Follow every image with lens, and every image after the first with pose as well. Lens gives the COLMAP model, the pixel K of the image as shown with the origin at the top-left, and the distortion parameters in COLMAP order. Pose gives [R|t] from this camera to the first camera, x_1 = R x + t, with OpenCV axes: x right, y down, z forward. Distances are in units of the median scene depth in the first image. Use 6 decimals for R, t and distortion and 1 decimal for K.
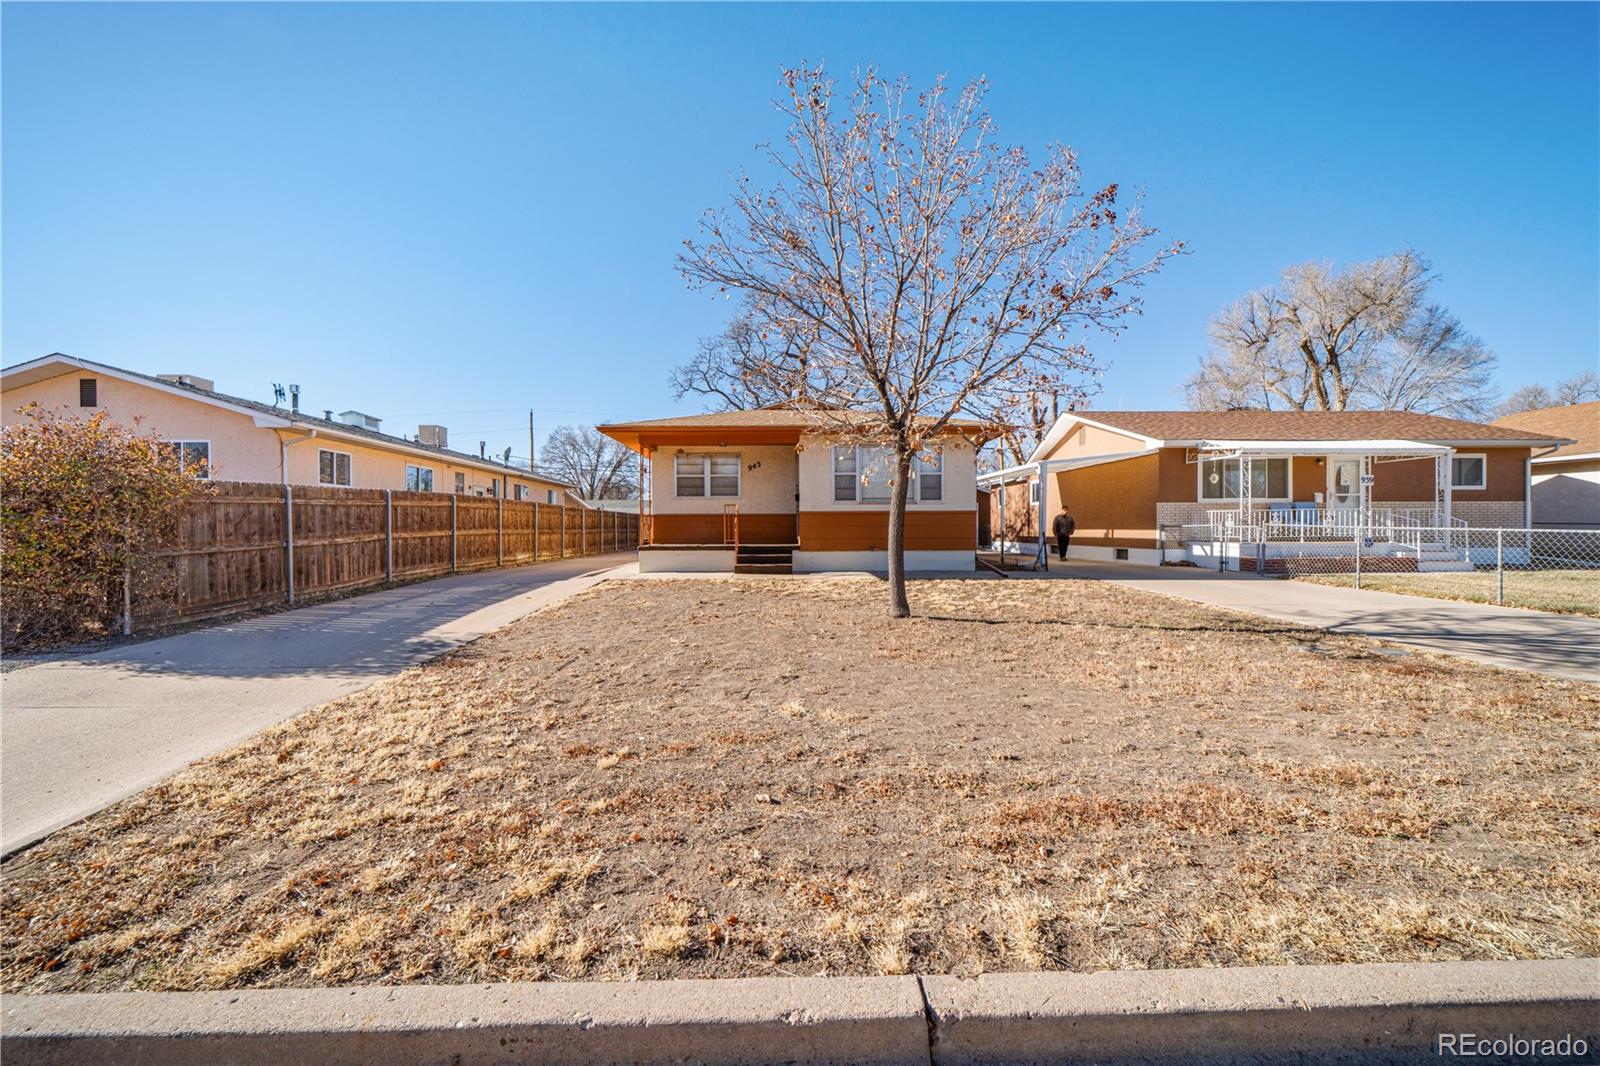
lens RADIAL K [[632.5, 0, 800.0], [0, 632.5, 533.0], [0, 0, 1]] dist [0.000289, -0.000109]
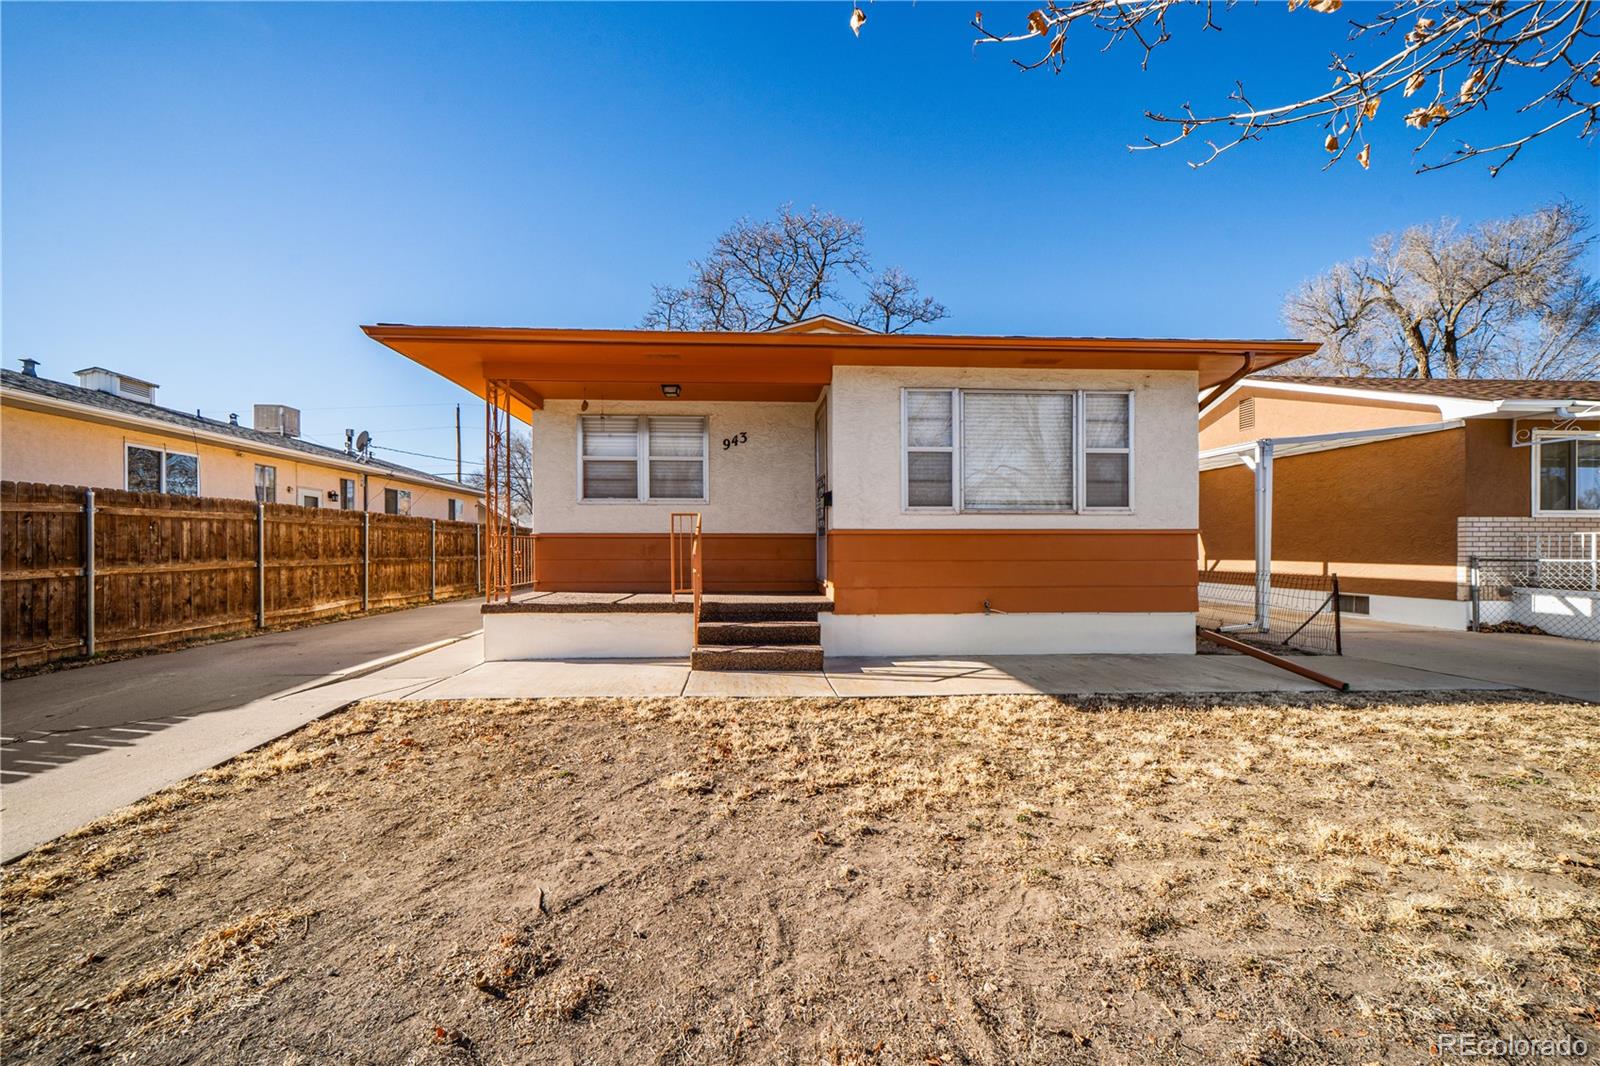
lens RADIAL K [[649.9, 0, 794.0], [0, 649.9, 546.2], [0, 0, 1]] dist [-0.000717, -0.000265]
pose [[0.999569, 0.004531, 0.028995, -0.037445], [-0.004259, 0.999946, -0.009442, -0.014494], [-0.029036, 0.009314, 0.999535, 0.448417]]
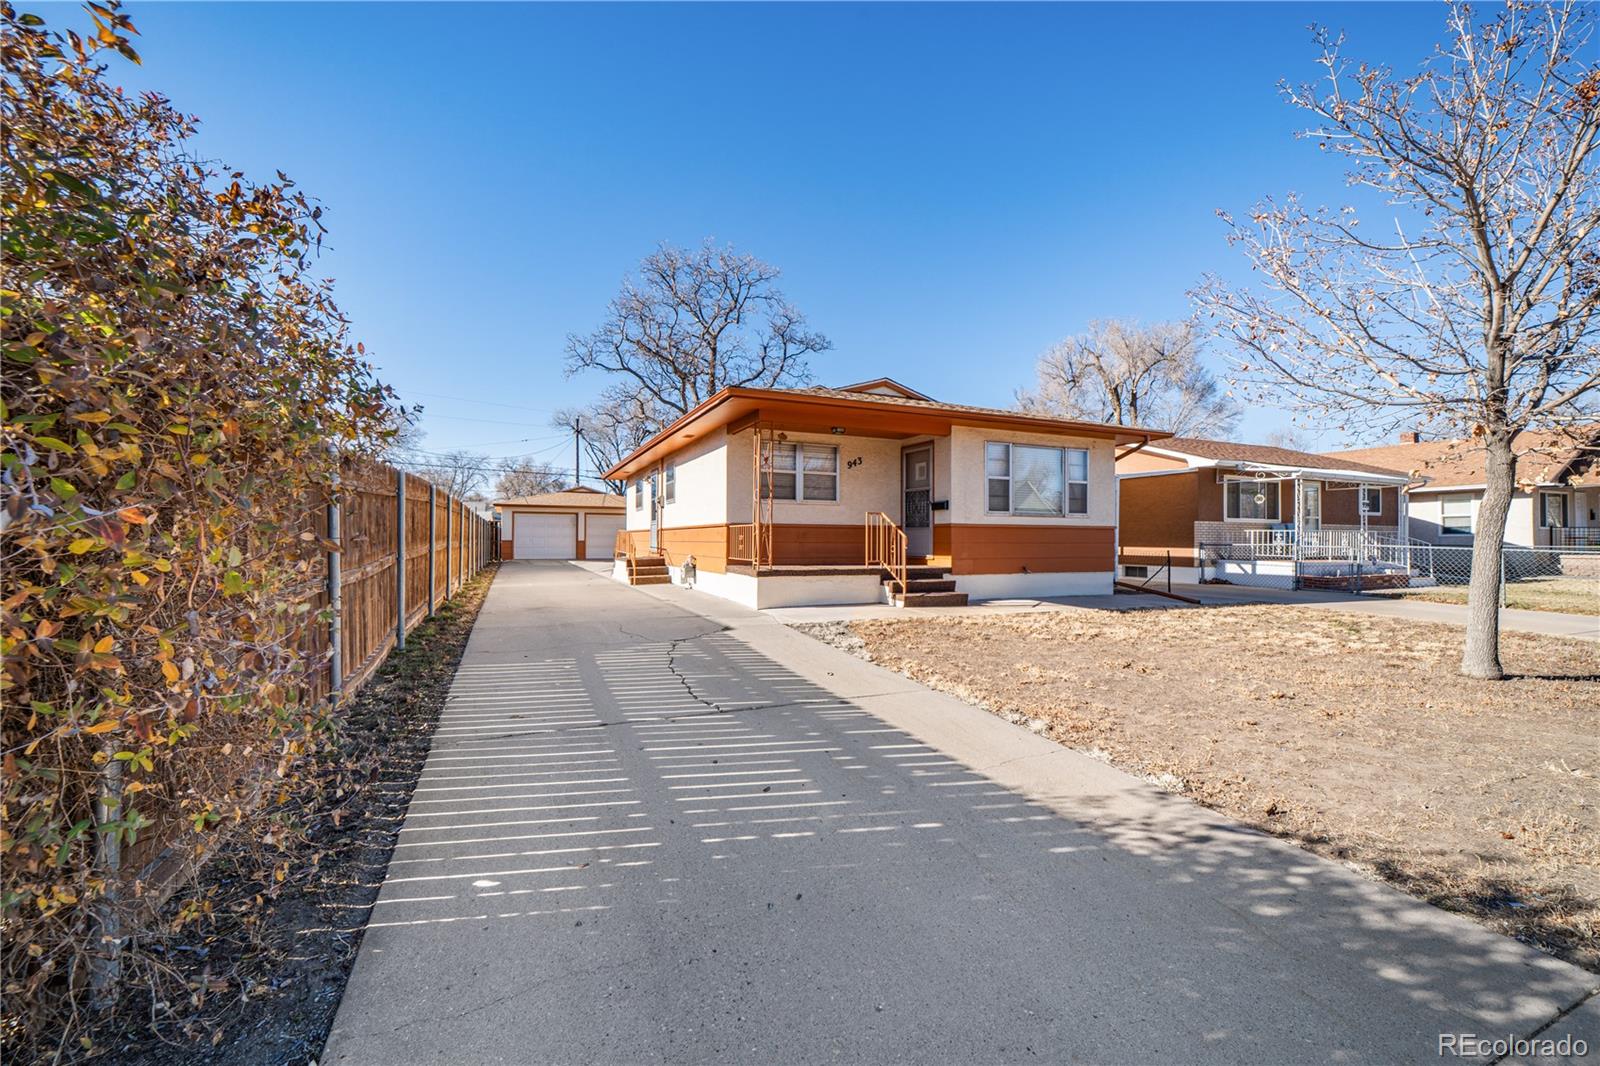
lens RADIAL K [[632.5, 0, 800.0], [0, 632.5, 533.0], [0, 0, 1]] dist [0.000289, -0.000109]
pose [[0.928301, 0.013781, 0.371575, -0.397697], [-0.008024, 0.999823, -0.017036, -0.006811], [-0.371744, 0.012833, 0.928247, 0.299423]]
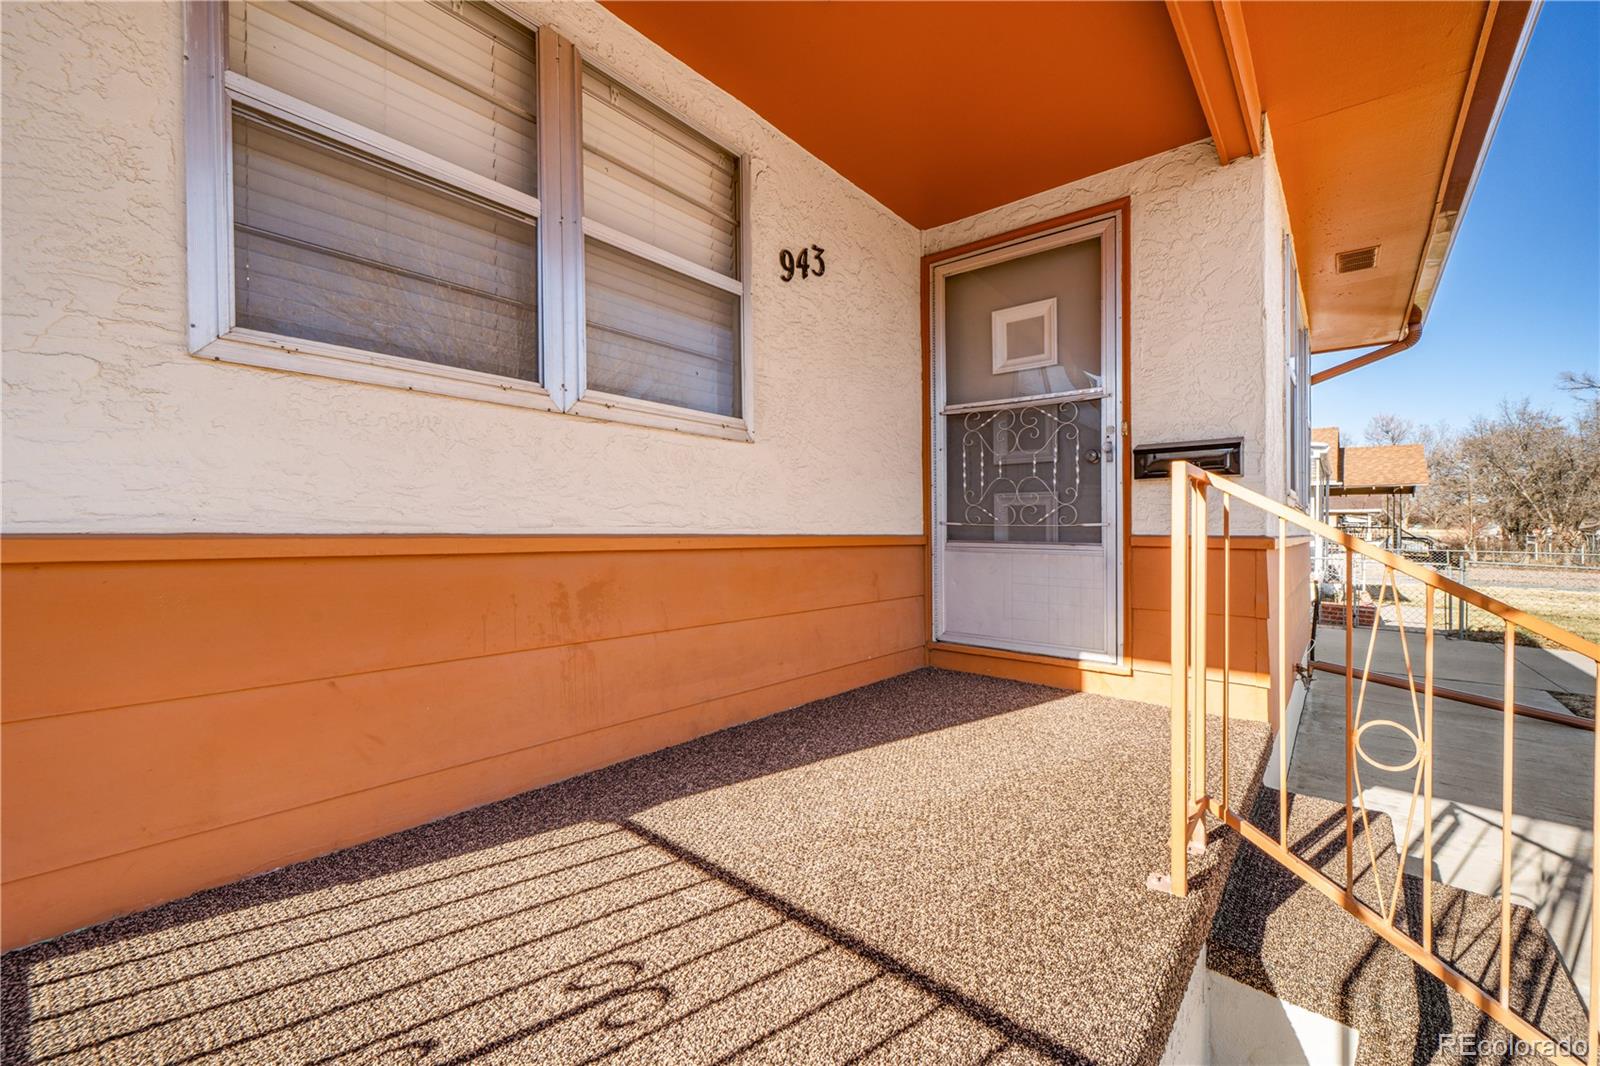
lens RADIAL K [[649.9, 0, 794.0], [0, 649.9, 546.2], [0, 0, 1]] dist [-0.000717, -0.000265]
pose [[0.673998, -0.006924, 0.738701, -0.198234], [-0.001007, 0.999947, 0.010291, -0.027661], [-0.738733, -0.007680, 0.673955, 0.837925]]
